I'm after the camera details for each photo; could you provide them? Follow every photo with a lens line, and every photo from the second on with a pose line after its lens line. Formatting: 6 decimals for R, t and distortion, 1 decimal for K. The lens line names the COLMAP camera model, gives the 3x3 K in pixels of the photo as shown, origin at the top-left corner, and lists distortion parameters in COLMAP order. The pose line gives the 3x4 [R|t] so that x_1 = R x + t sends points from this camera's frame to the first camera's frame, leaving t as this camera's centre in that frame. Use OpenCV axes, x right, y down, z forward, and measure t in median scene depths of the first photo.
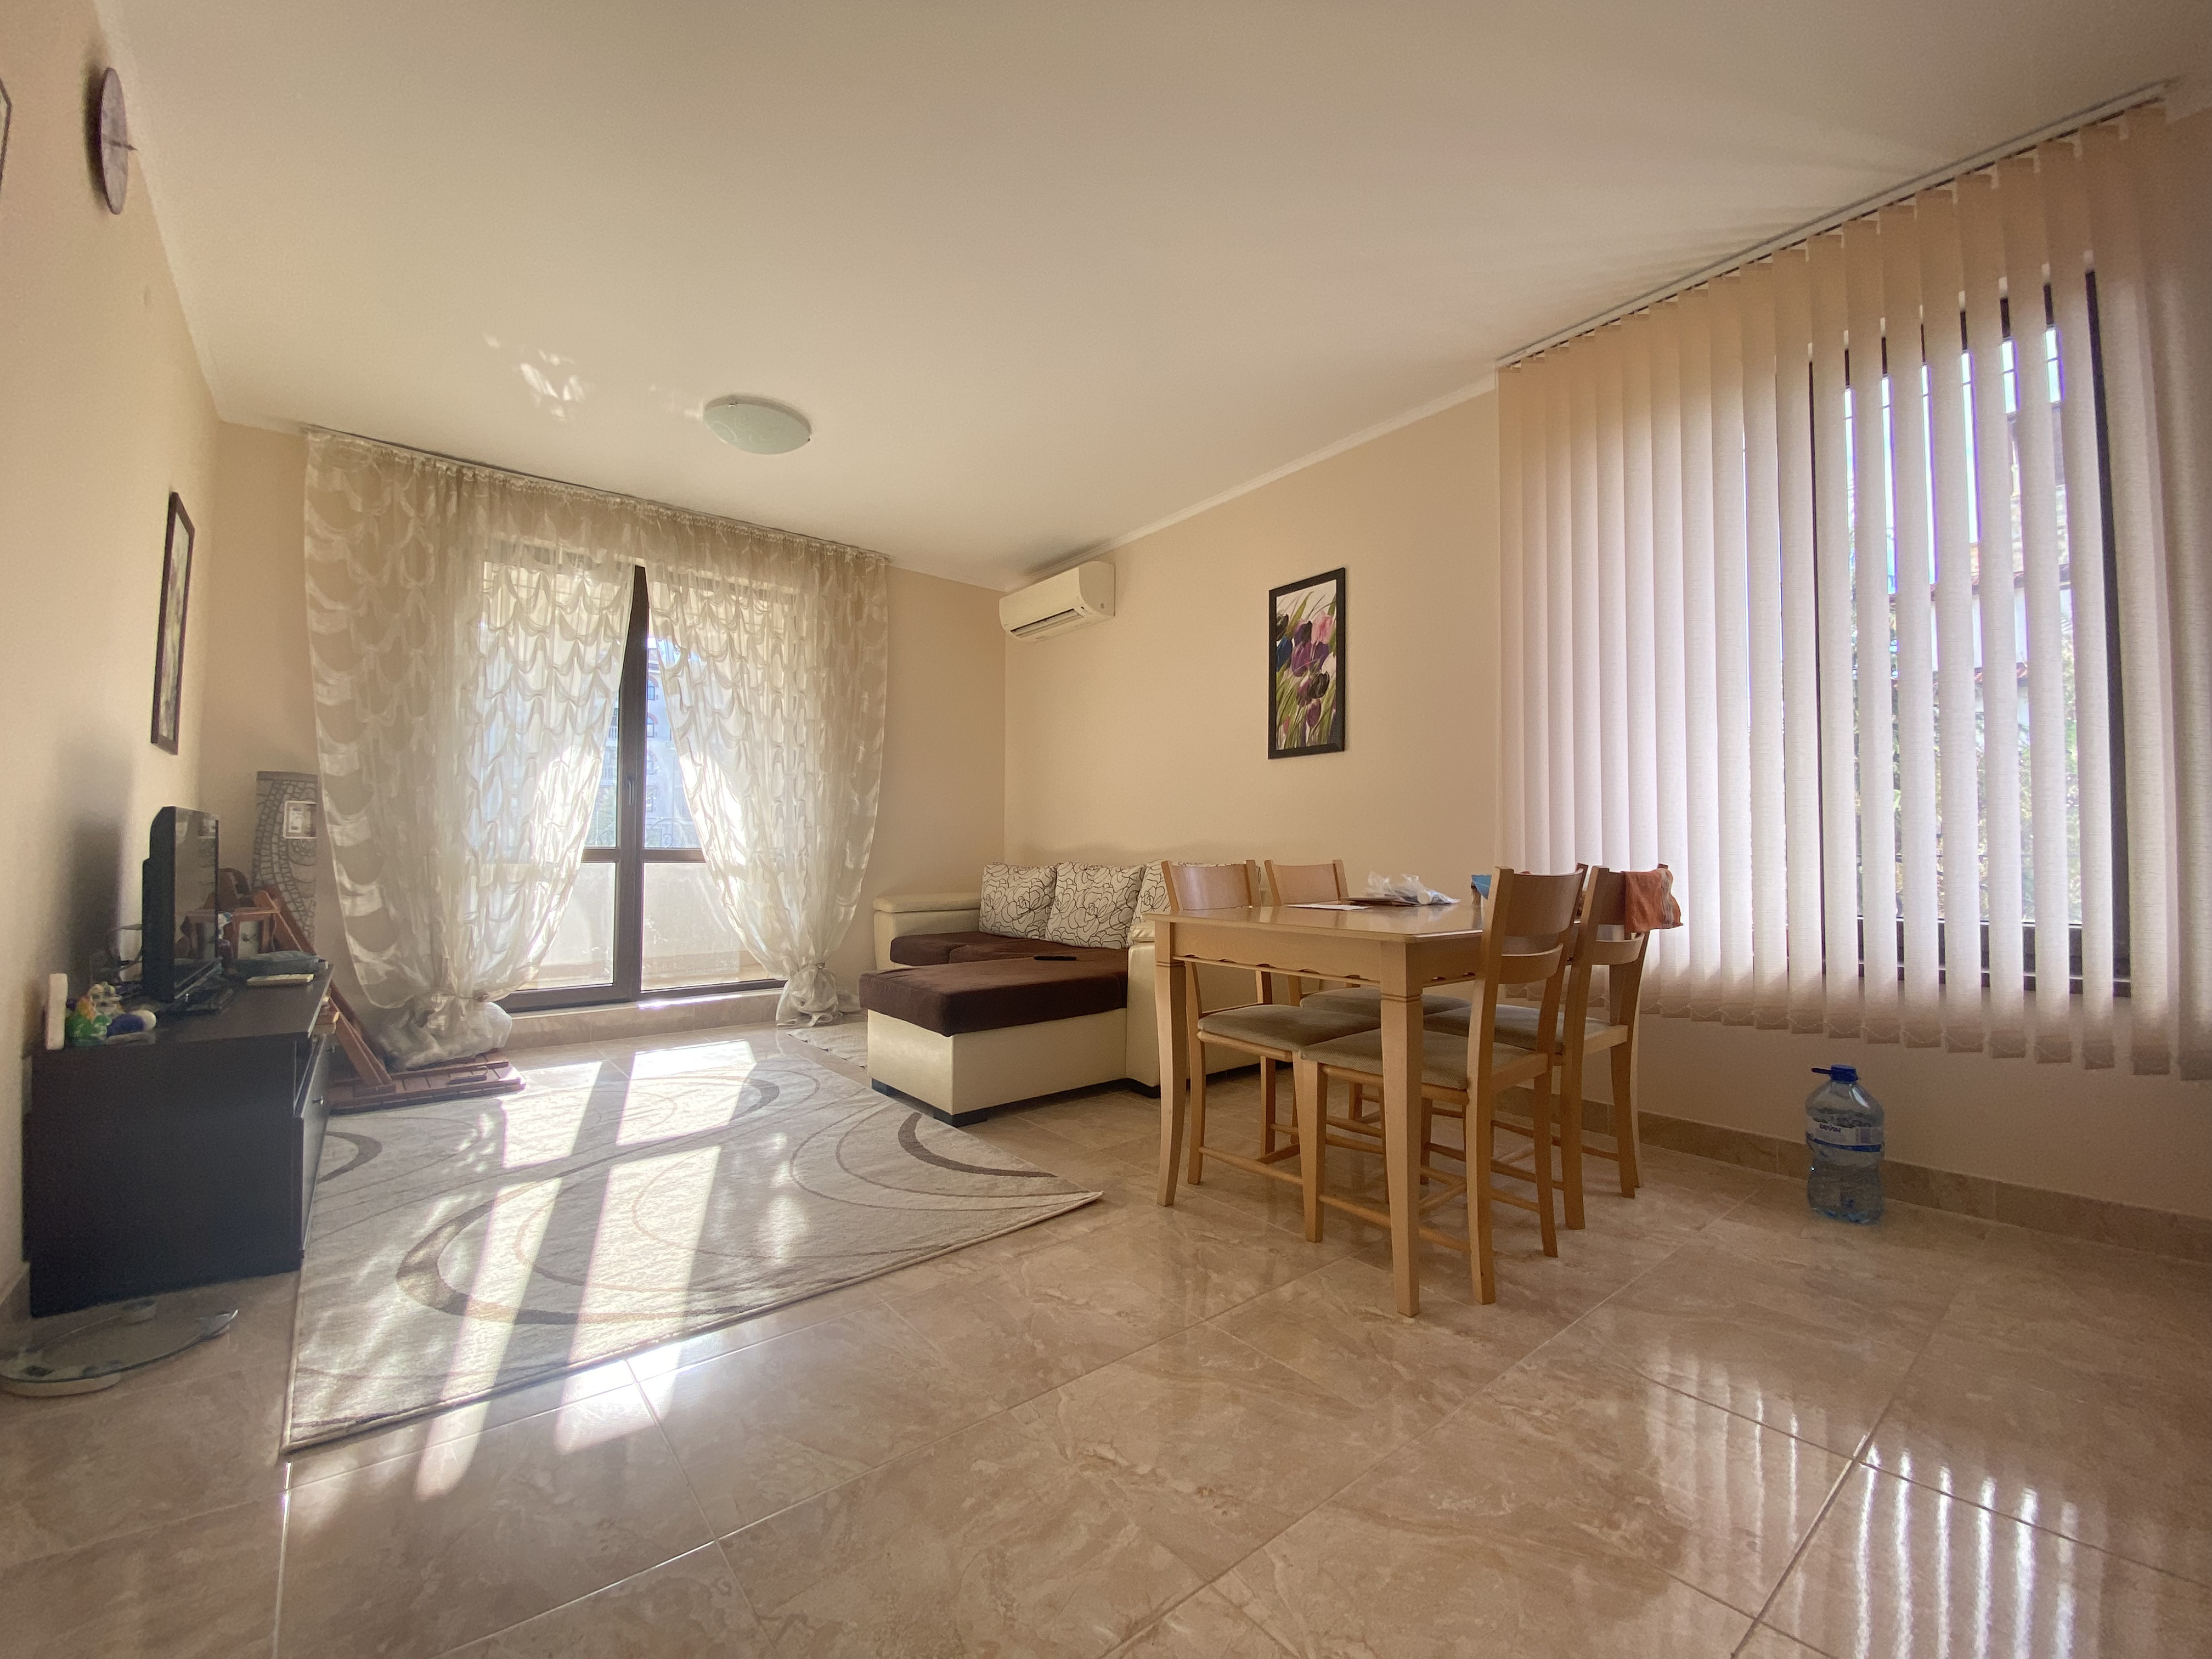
lens RADIAL K [[888.3, 0, 1096.0], [0, 888.3, 824.0], [0, 0, 1]] dist [0.018150, -0.019158]
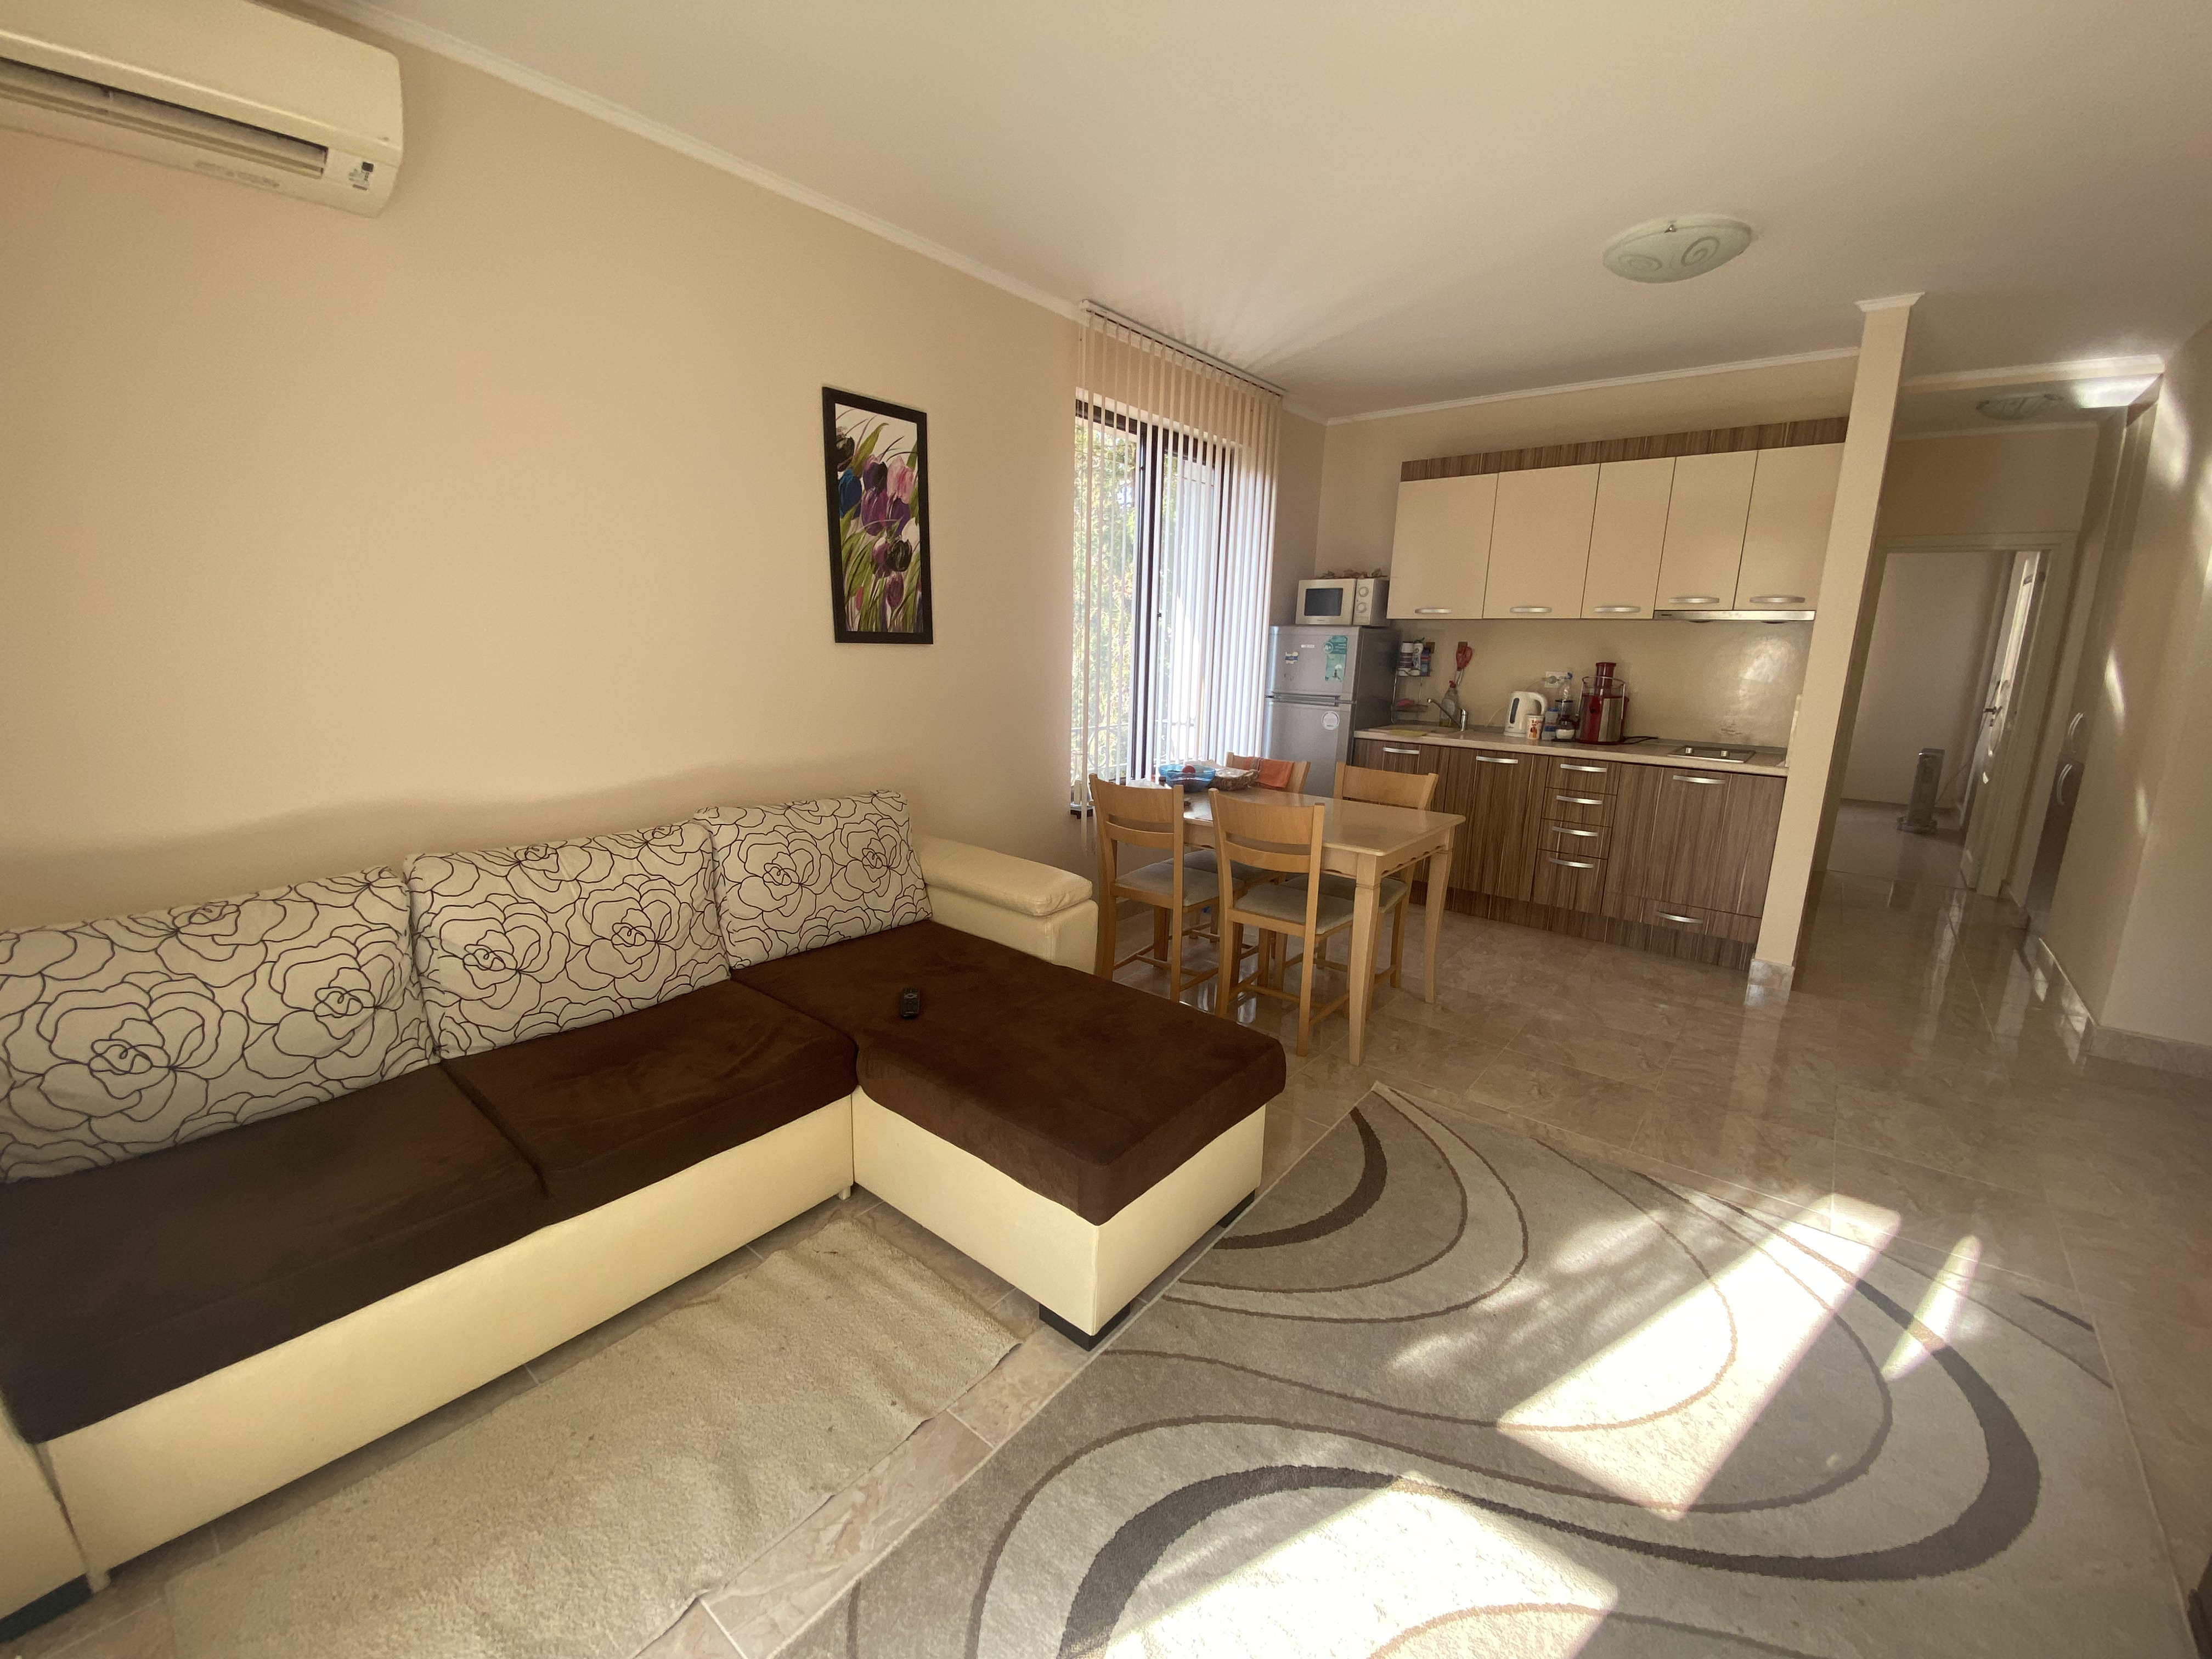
lens RADIAL K [[888.3, 0, 1101.9], [0, 888.3, 828.4], [0, 0, 1]] dist [0.018150, -0.019158]
pose [[-0.201640, -0.213511, 0.955905, -0.623543], [-0.060041, 0.976810, 0.205516, -0.093607], [-0.977618, -0.015953, -0.209784, 1.014093]]
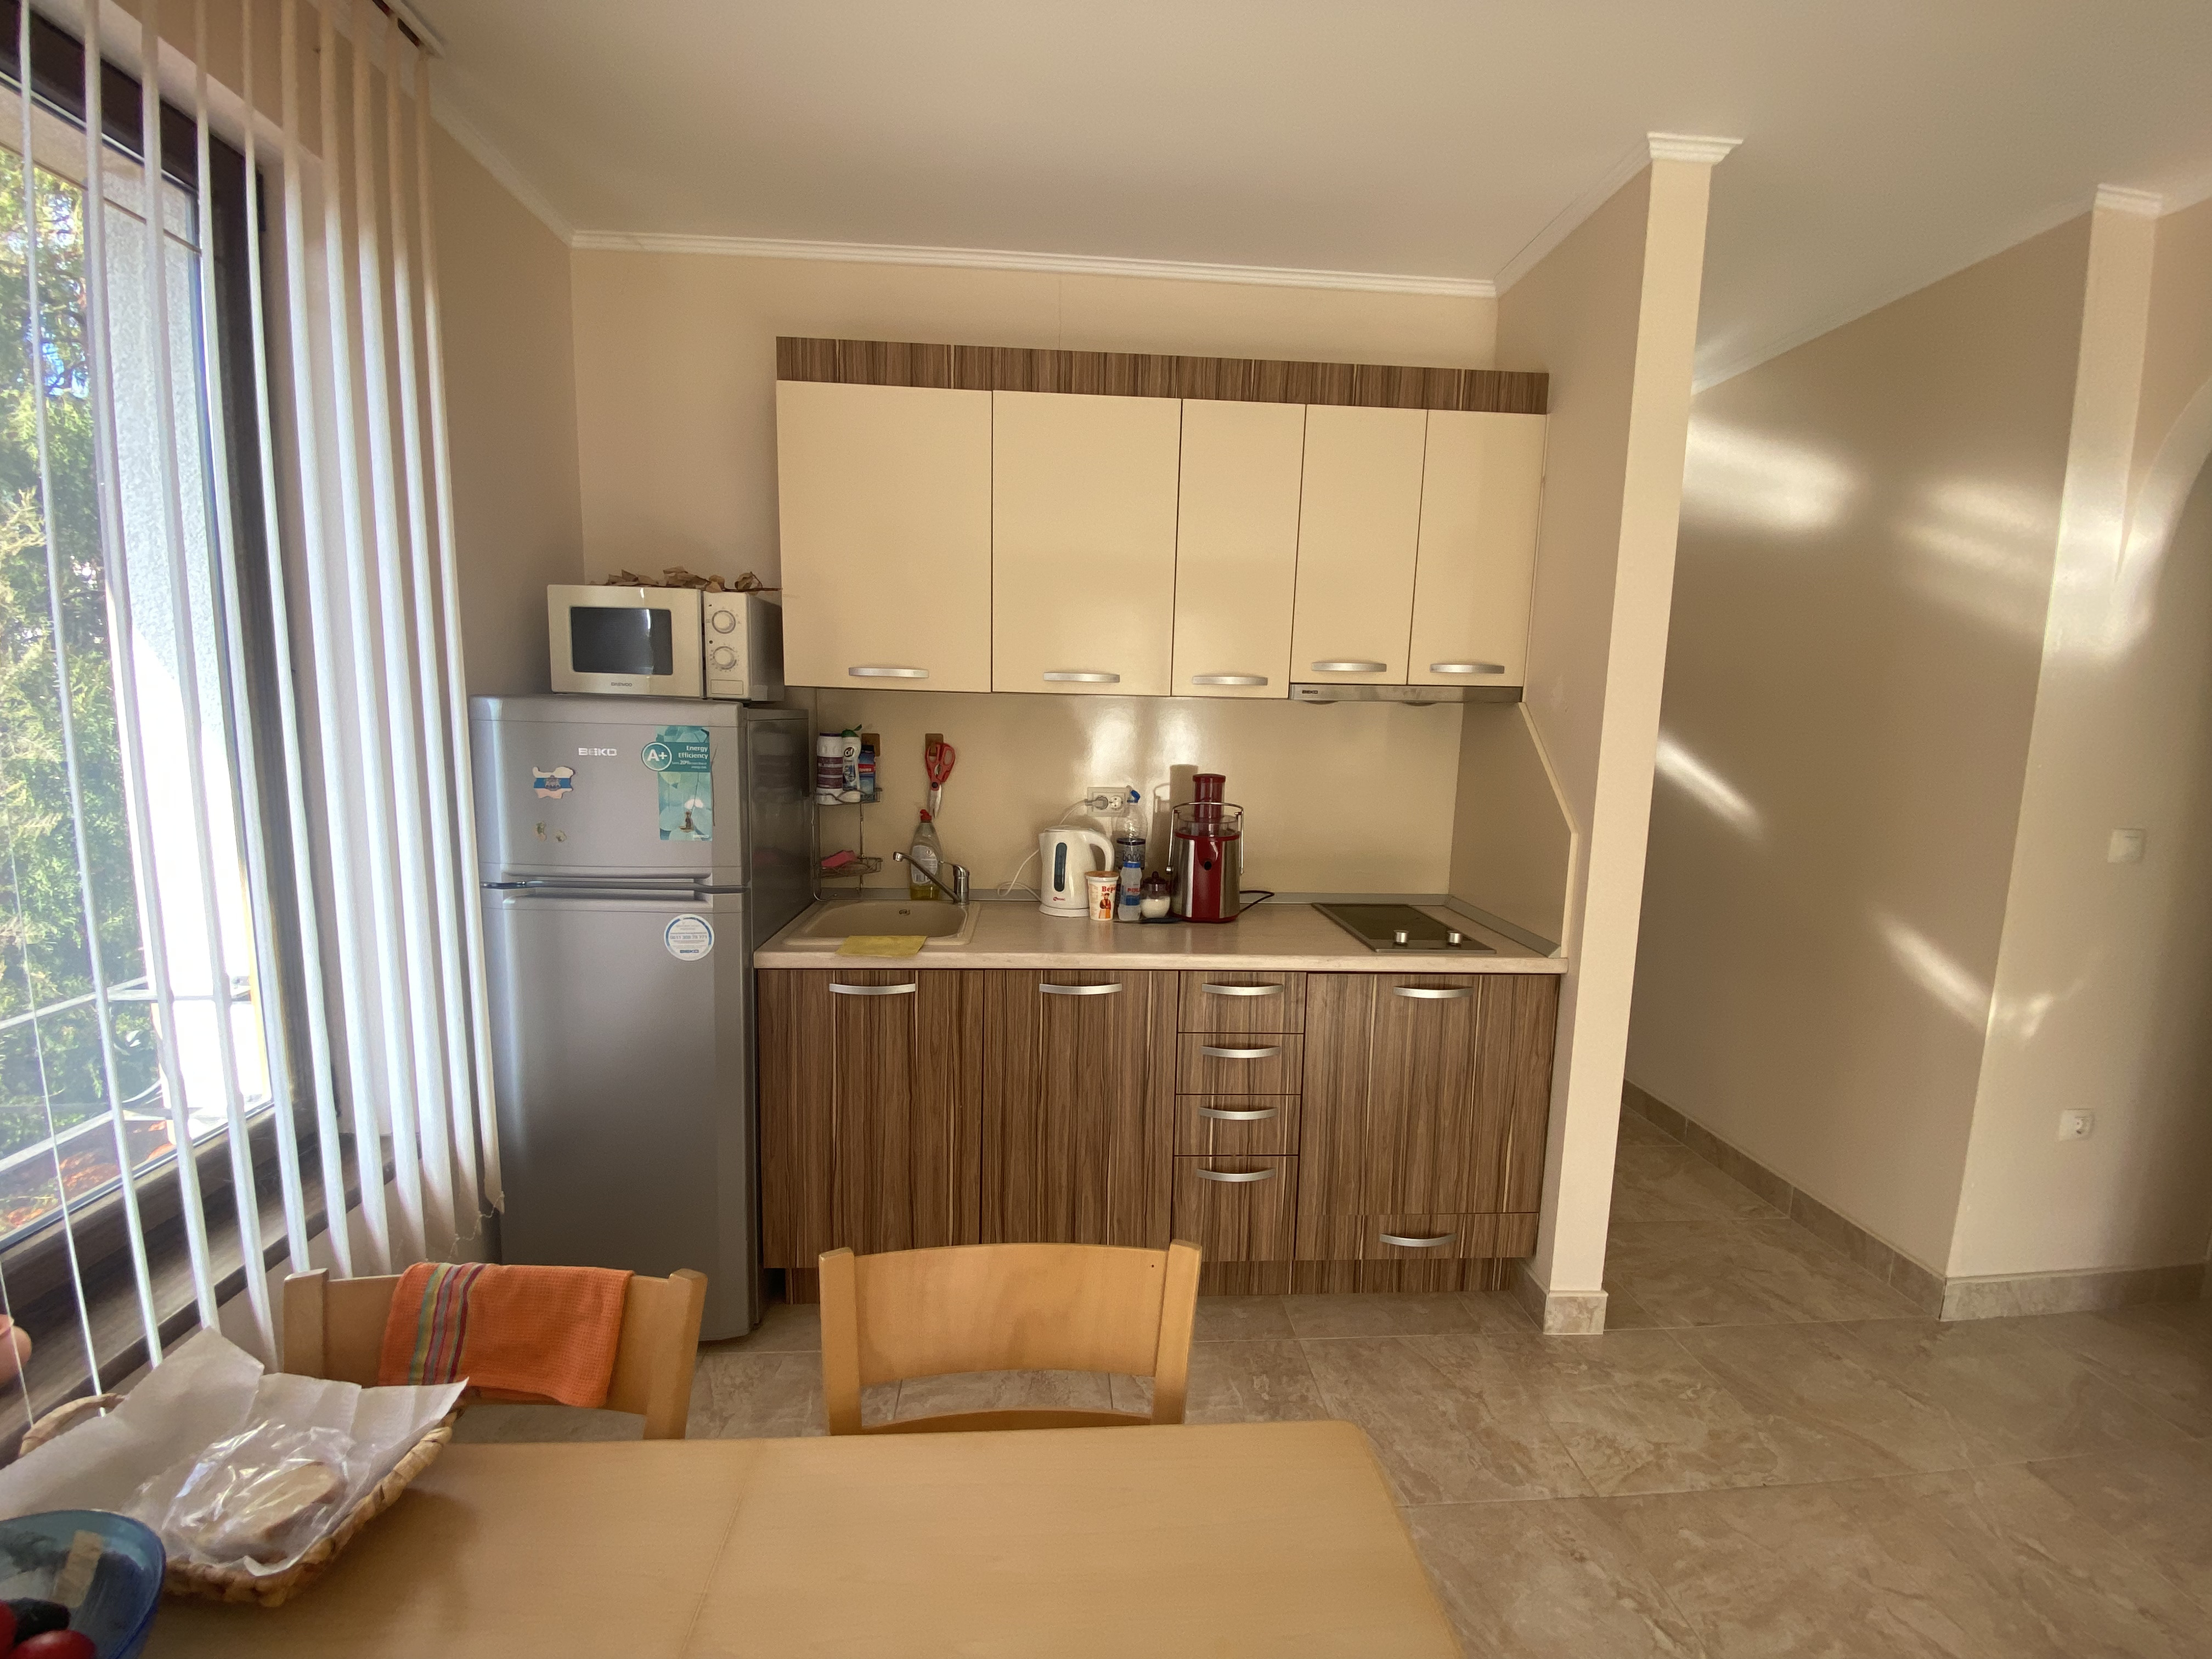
lens RADIAL K [[888.3, 0, 1102.3], [0, 888.3, 847.2], [0, 0, 1]] dist [0.018150, -0.019158]
pose [[-0.814761, -0.106365, 0.569957, 0.110609], [-0.049733, 0.992227, 0.114074, -0.123135], [-0.577660, 0.064598, -0.813717, 0.690661]]
